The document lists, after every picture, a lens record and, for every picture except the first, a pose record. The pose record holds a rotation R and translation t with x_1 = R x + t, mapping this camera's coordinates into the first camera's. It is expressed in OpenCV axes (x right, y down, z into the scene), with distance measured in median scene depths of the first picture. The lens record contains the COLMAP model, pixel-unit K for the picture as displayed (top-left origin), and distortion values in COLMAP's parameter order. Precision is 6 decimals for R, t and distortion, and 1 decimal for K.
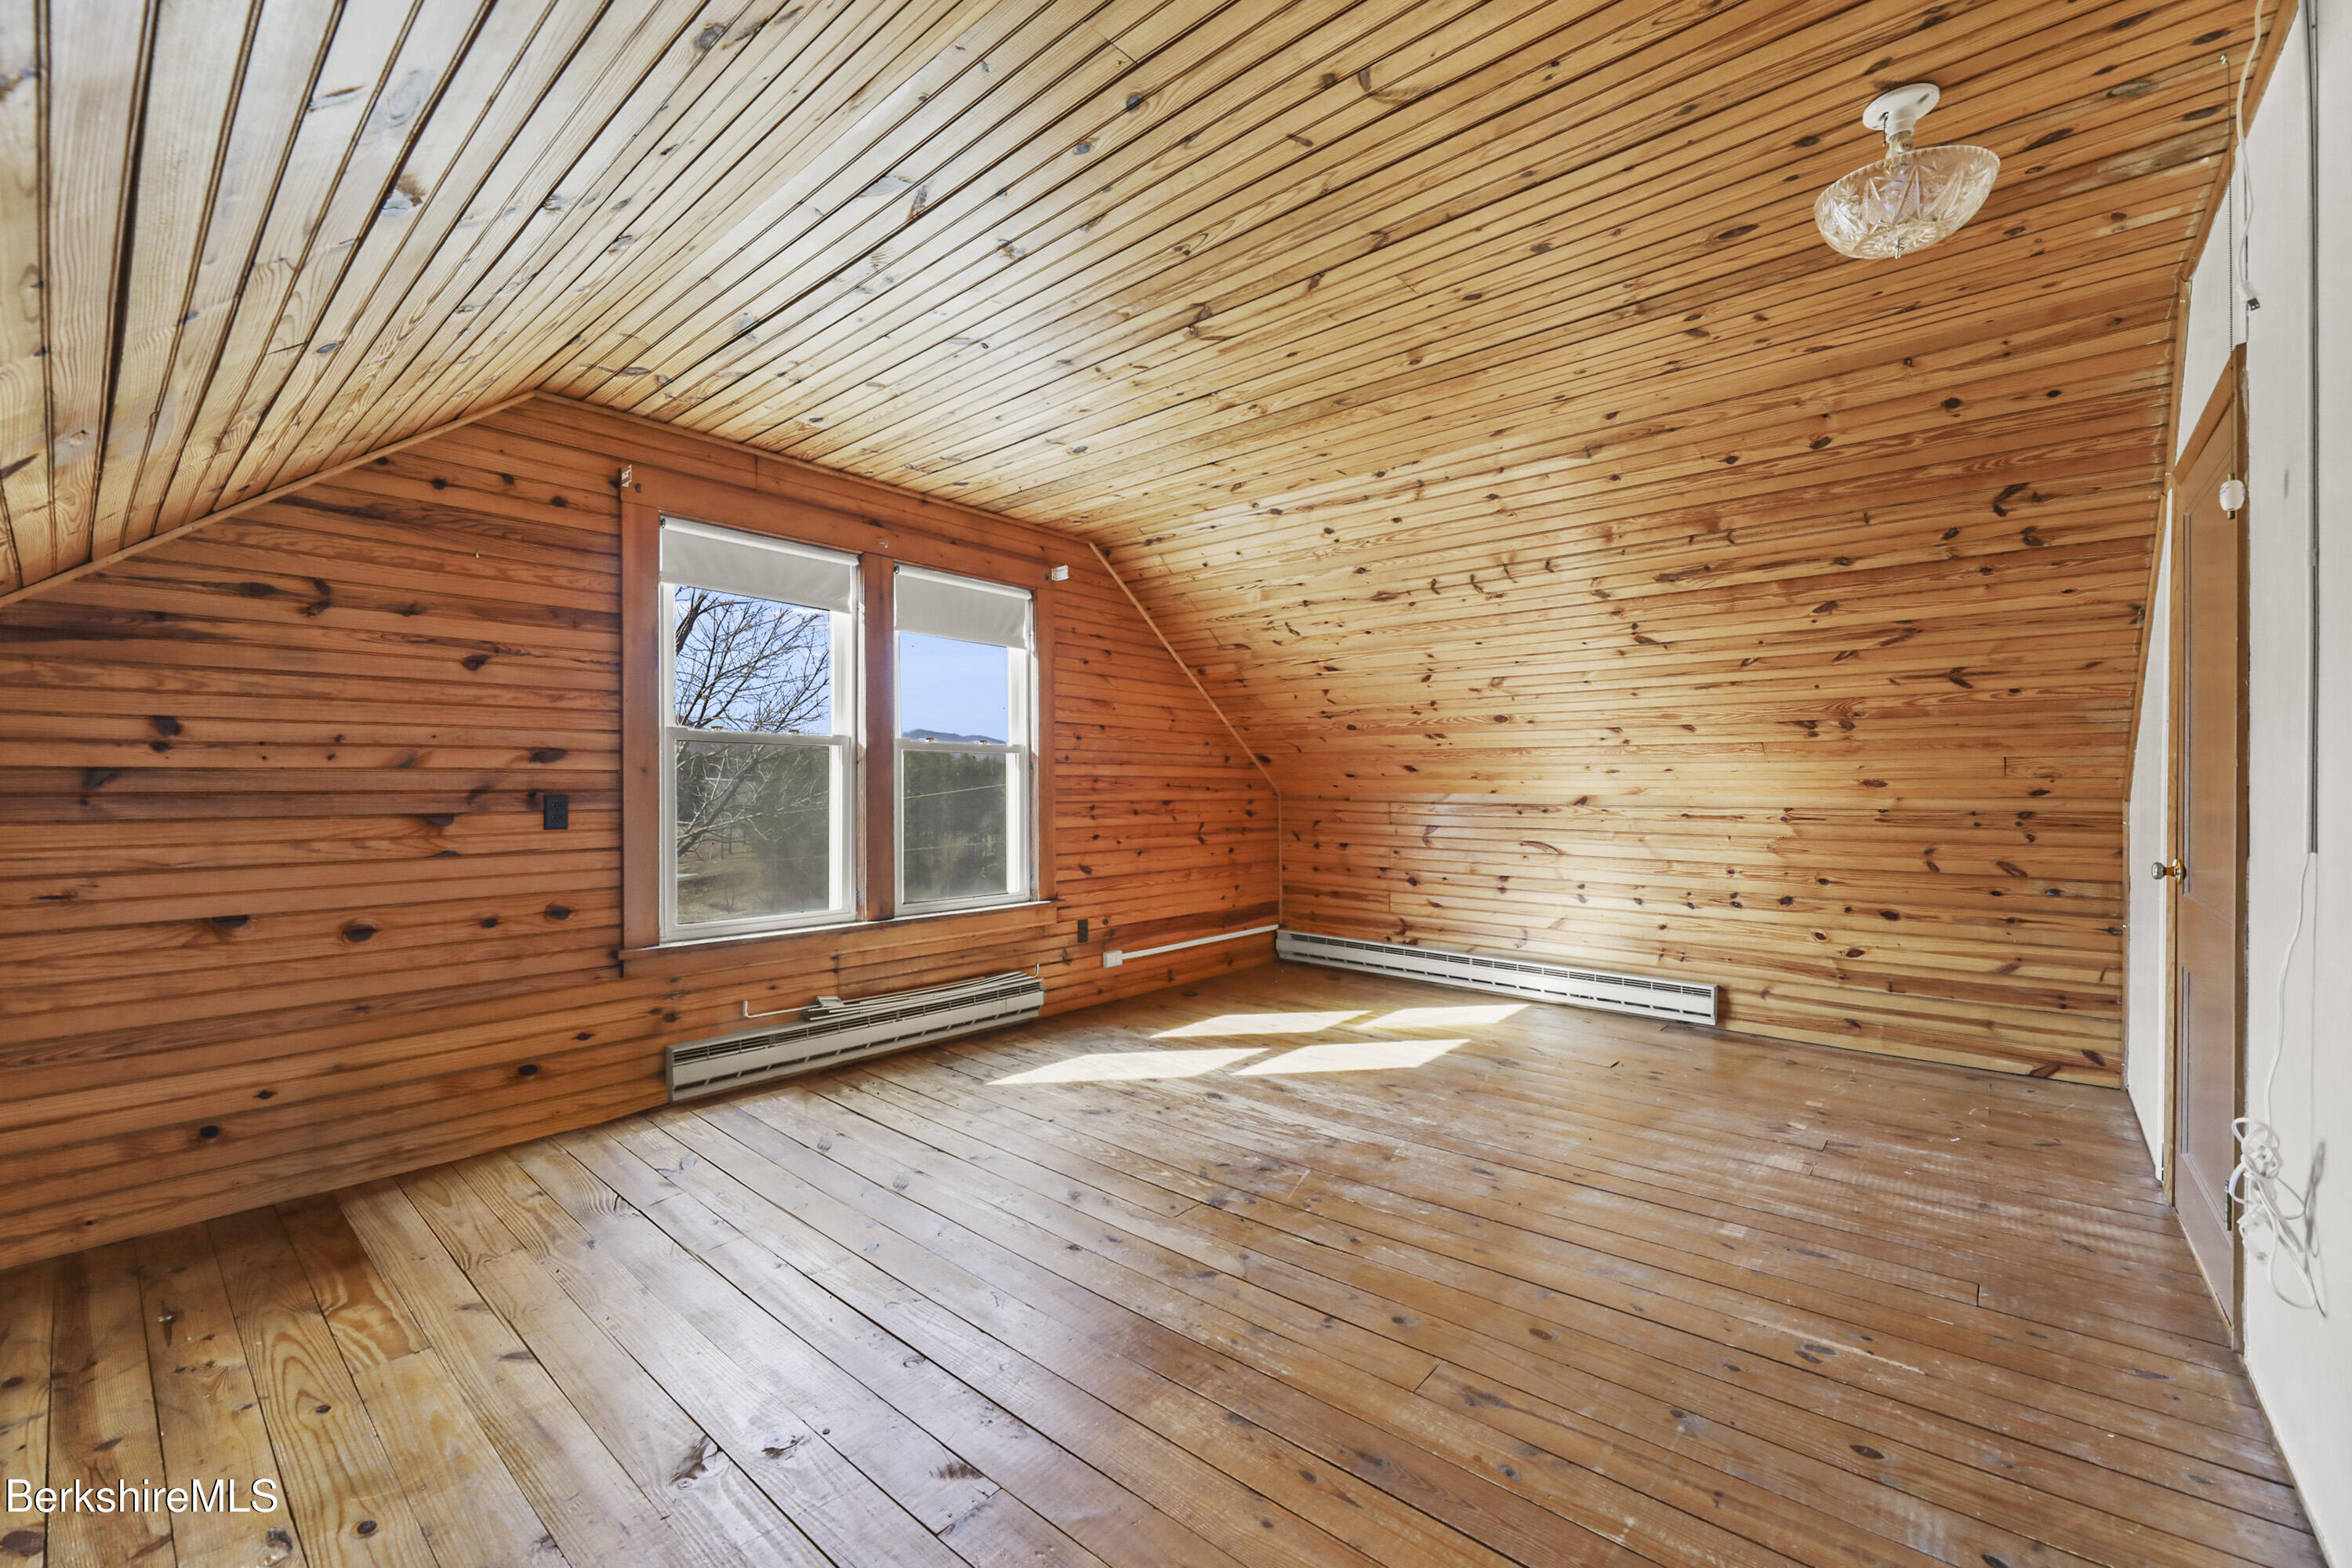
lens RADIAL K [[955.3, 0, 1177.3], [0, 955.3, 789.0], [0, 0, 1]] dist [-0.000372, -0.001899]
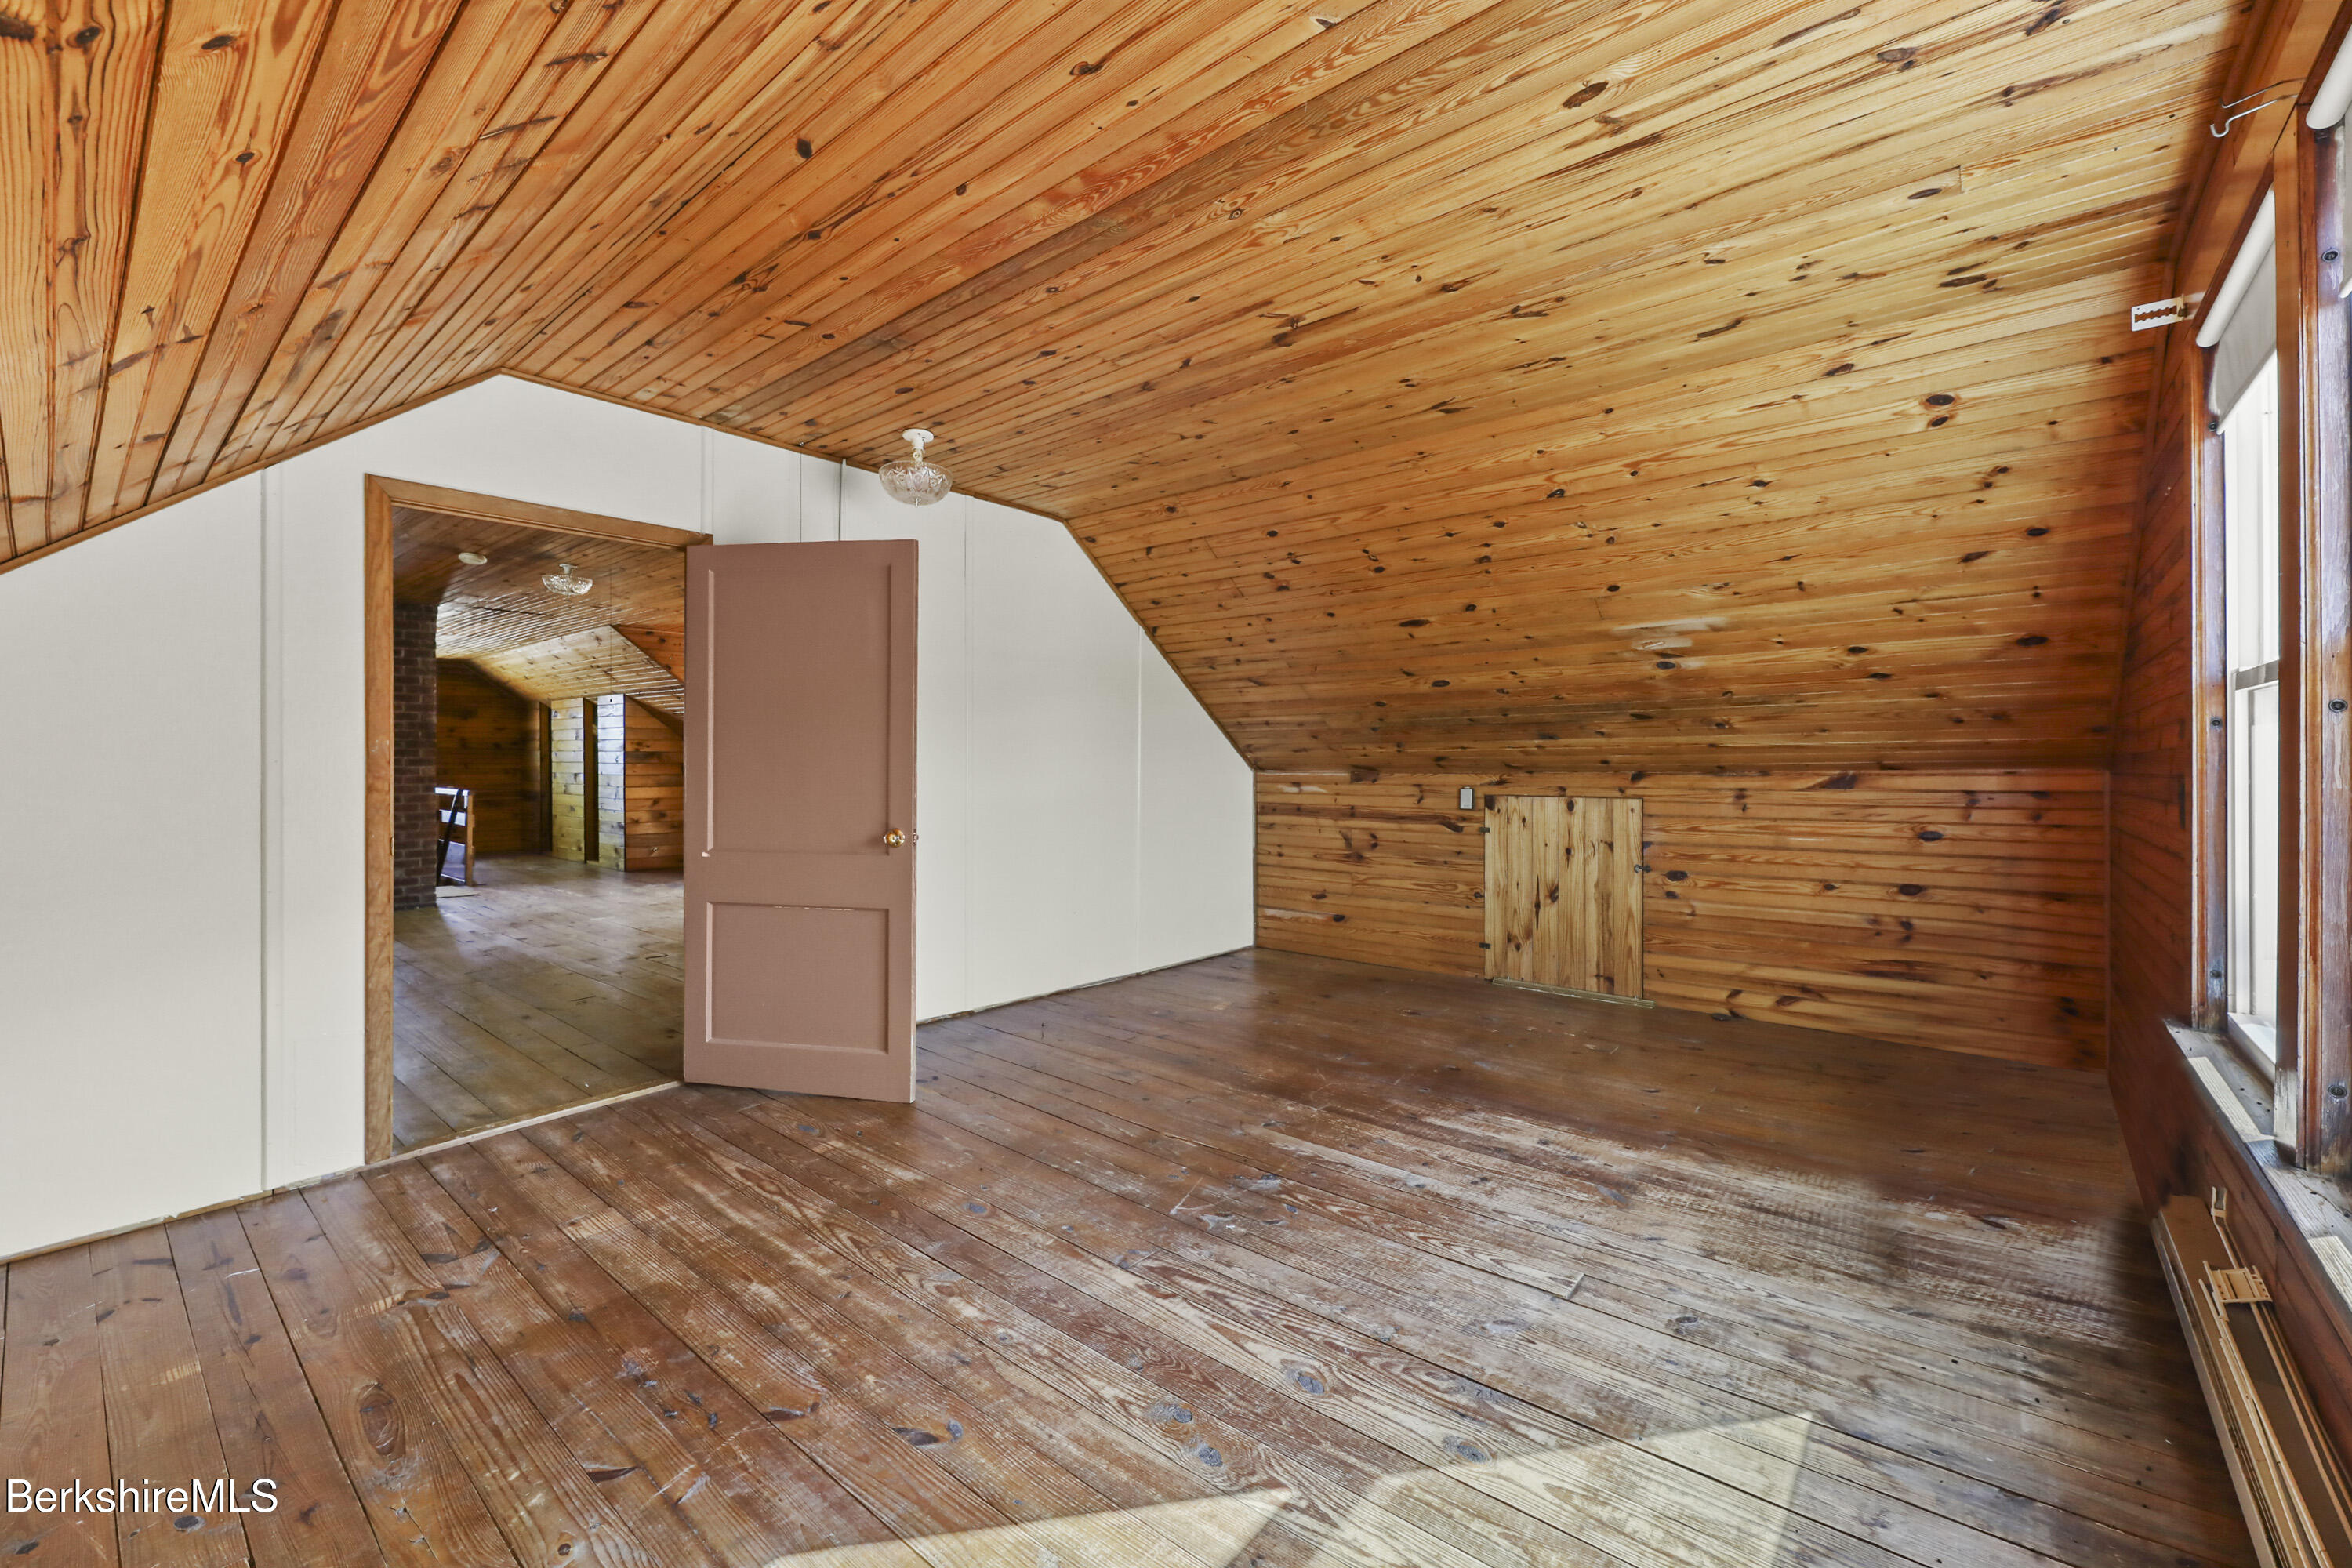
lens RADIAL K [[955.3, 0, 1175.4], [0, 955.3, 765.2], [0, 0, 1]] dist [-0.000372, -0.001899]
pose [[-0.999882, 0.002167, -0.015185, 0.132042], [0.002055, 0.999970, 0.007407, -0.011928], [0.015201, 0.007375, -0.999857, 1.670971]]
